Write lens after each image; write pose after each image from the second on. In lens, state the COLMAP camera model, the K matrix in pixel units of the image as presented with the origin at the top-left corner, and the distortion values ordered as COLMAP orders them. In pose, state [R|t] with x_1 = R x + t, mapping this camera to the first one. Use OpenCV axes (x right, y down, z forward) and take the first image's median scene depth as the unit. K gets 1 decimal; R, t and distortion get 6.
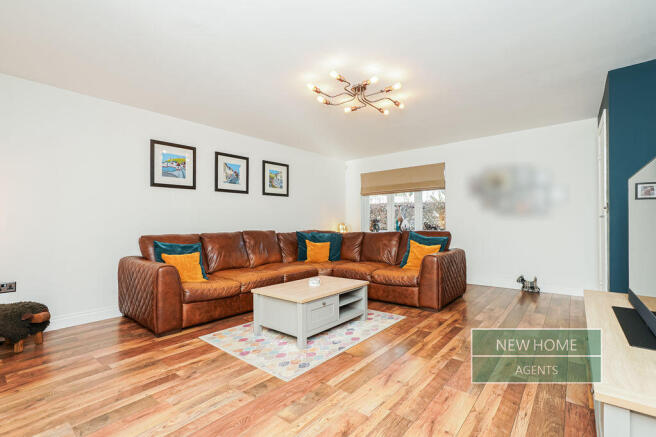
lens RADIAL K [[305.3, 0, 329.4], [0, 305.3, 219.9], [0, 0, 1]] dist [-0.016608, 0.000304]
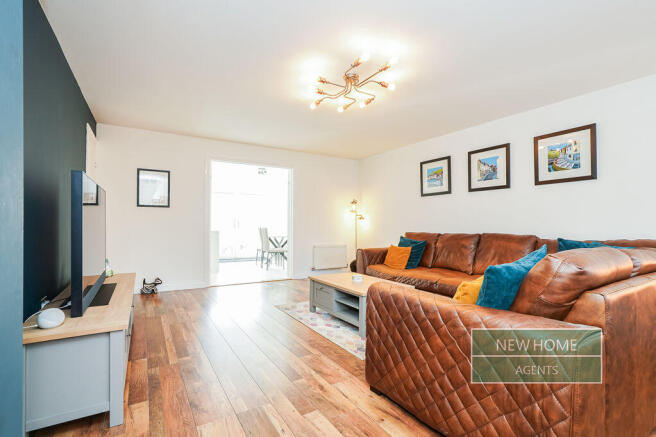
lens RADIAL K [[307.3, 0, 328.1], [0, 307.3, 226.6], [0, 0, 1]] dist [-0.026932, -0.000294]
pose [[-0.334388, 0.015190, -0.942313, 0.724966], [0.010475, 0.999868, 0.012400, 0.002056], [0.942377, -0.005724, -0.334503, 0.901574]]
